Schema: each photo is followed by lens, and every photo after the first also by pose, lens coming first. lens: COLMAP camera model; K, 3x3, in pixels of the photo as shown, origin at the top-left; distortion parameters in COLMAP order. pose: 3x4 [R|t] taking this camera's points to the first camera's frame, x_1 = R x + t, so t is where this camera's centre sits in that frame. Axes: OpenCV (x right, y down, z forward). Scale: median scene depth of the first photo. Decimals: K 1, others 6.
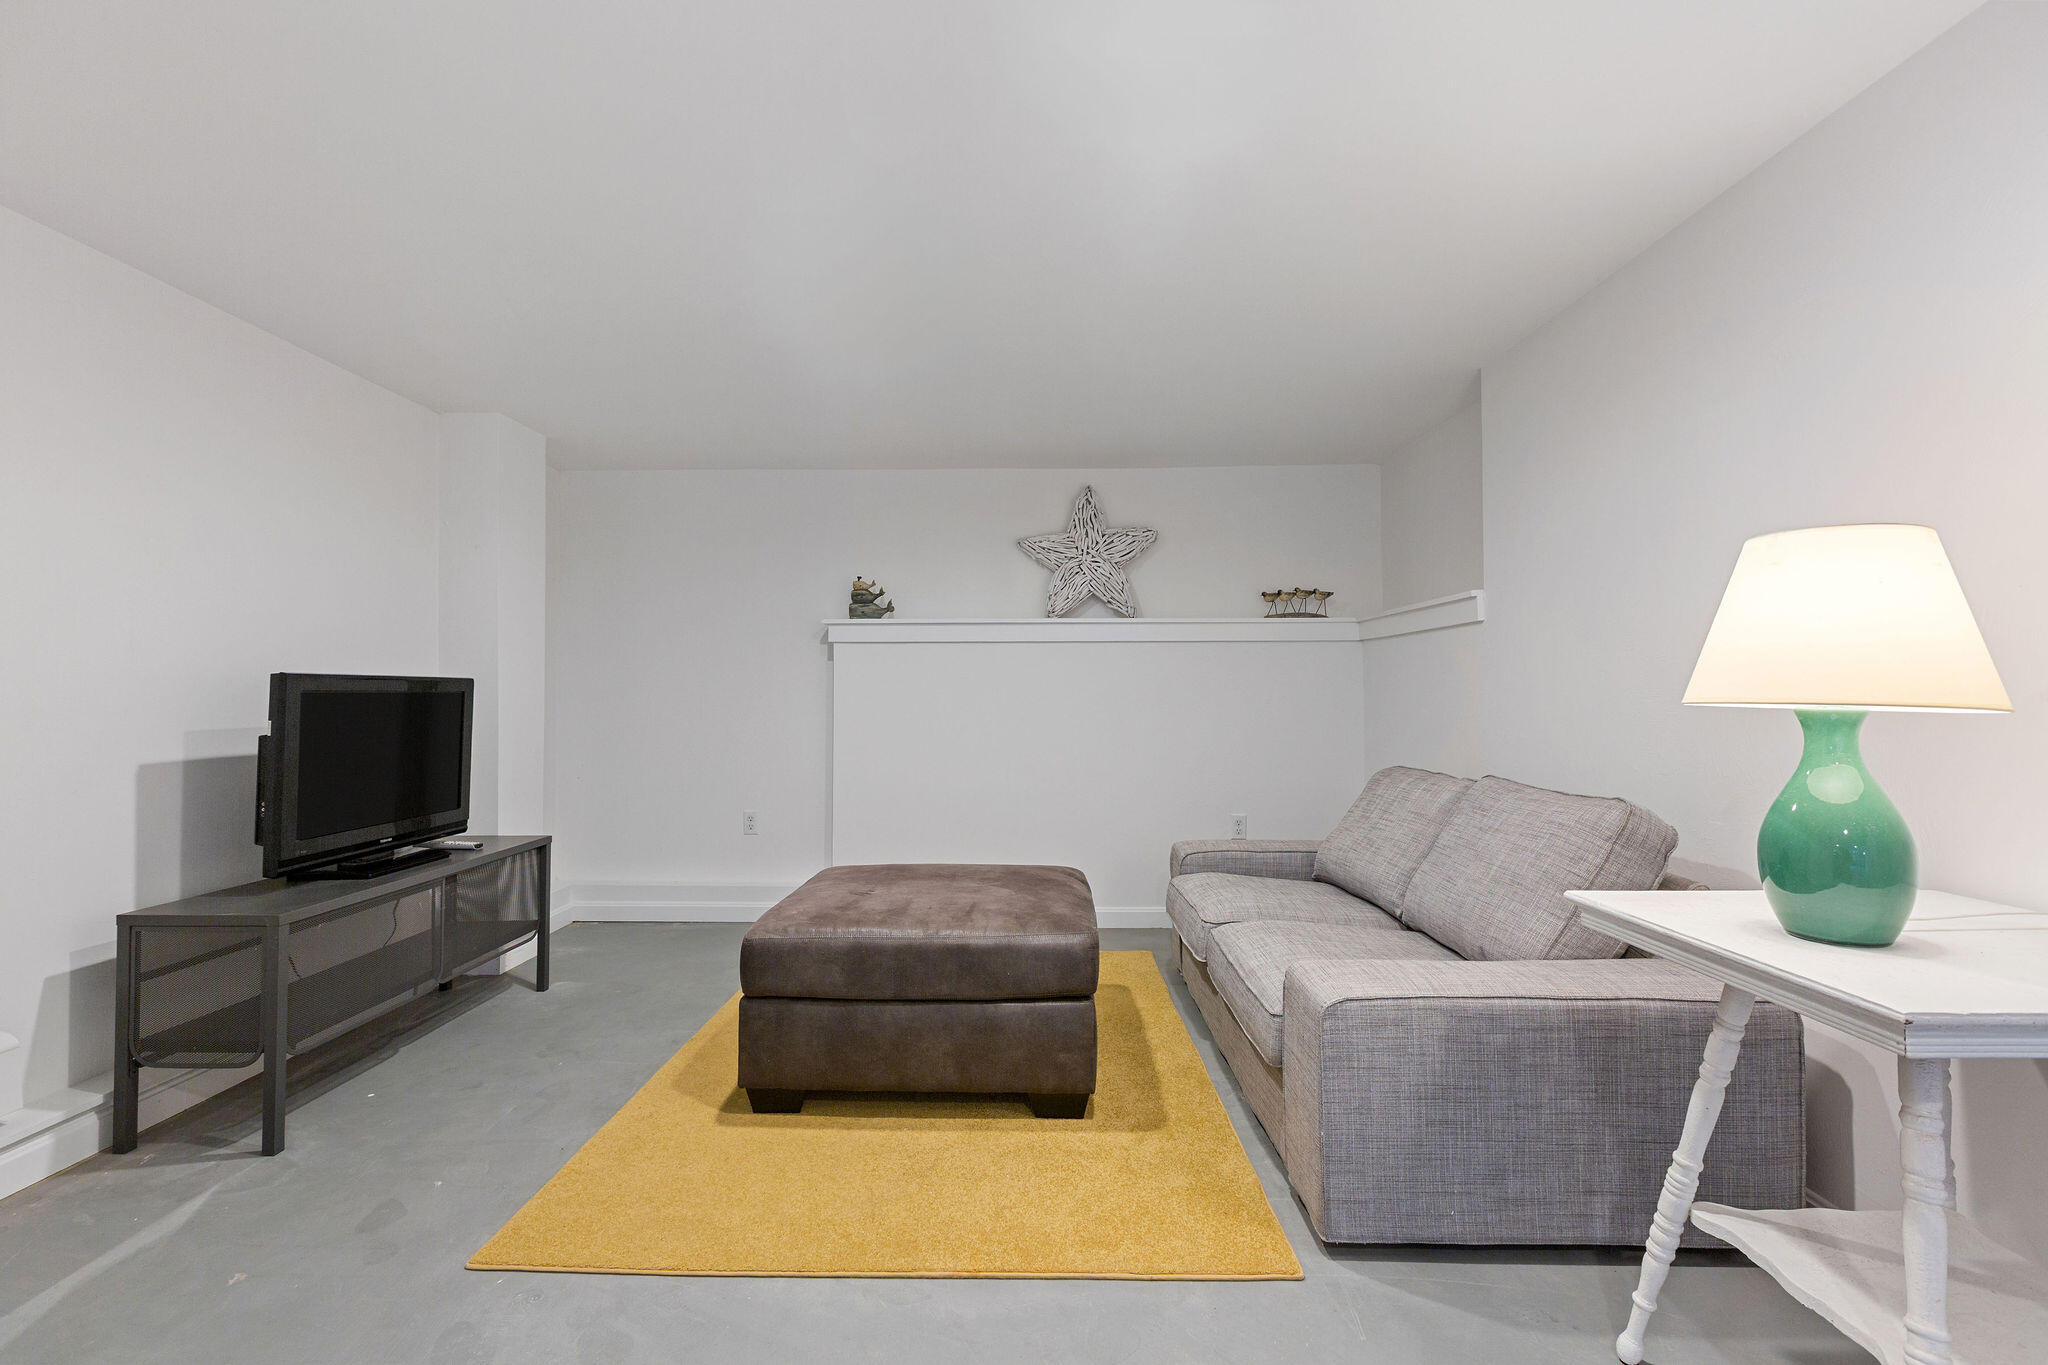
lens RADIAL K [[931.9, 0, 1018.6], [0, 931.9, 683.1], [0, 0, 1]] dist [-0.001237, -0.000029]
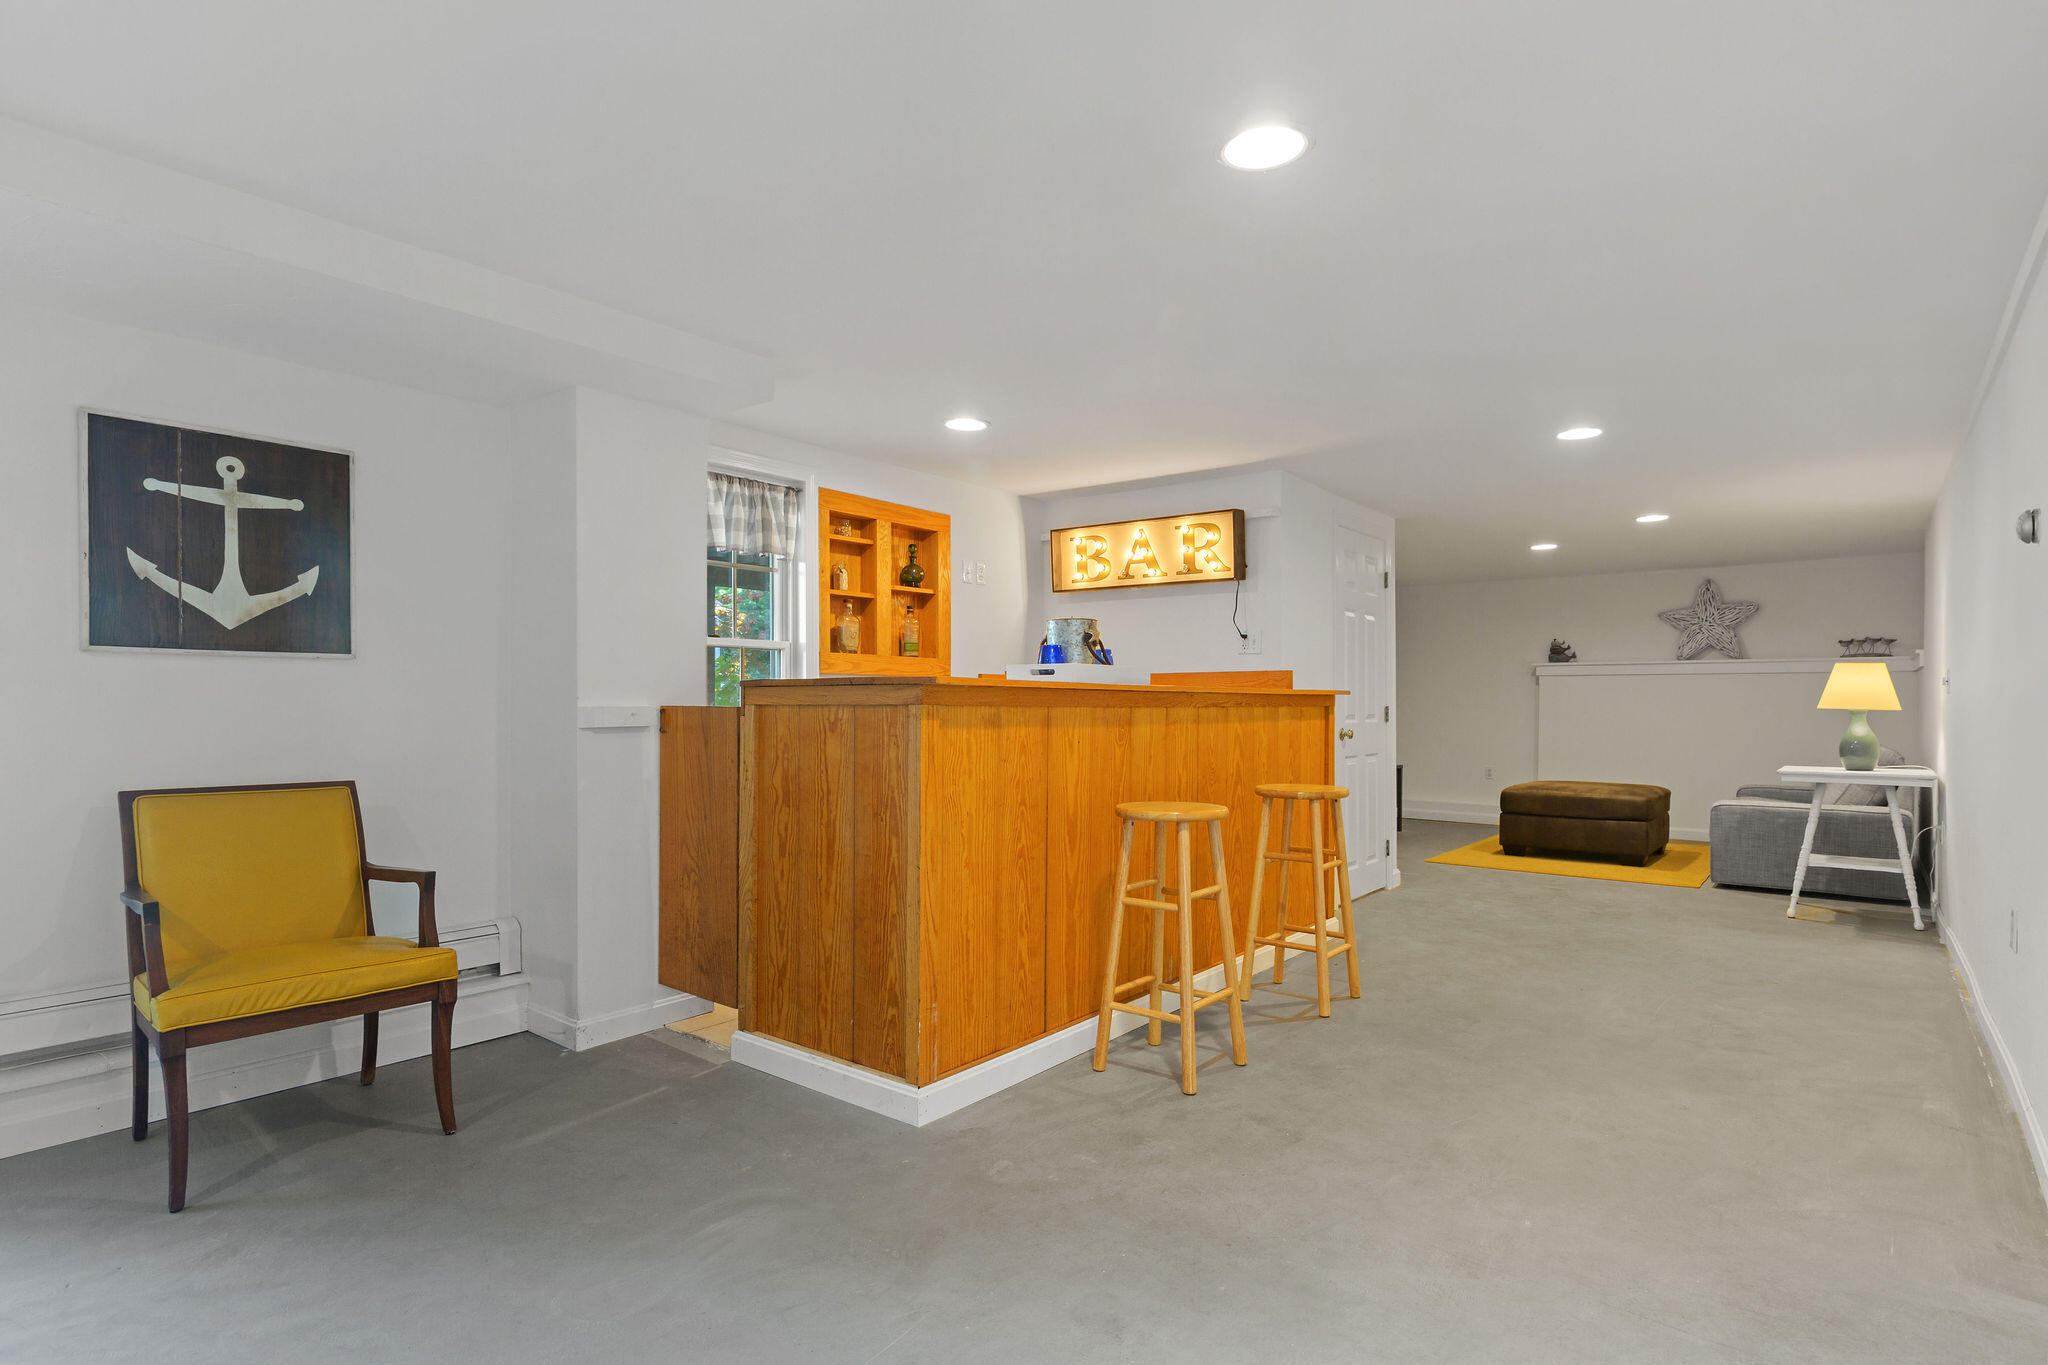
lens RADIAL K [[1042.6, 0, 1015.5], [0, 1042.6, 696.3], [0, 0, 1]] dist [0.002160, -0.000042]
pose [[0.786034, 0.000602, -0.618183, 0.257303], [0.001915, 0.999992, 0.003409, -0.012708], [0.618181, -0.003864, 0.786027, -1.234488]]
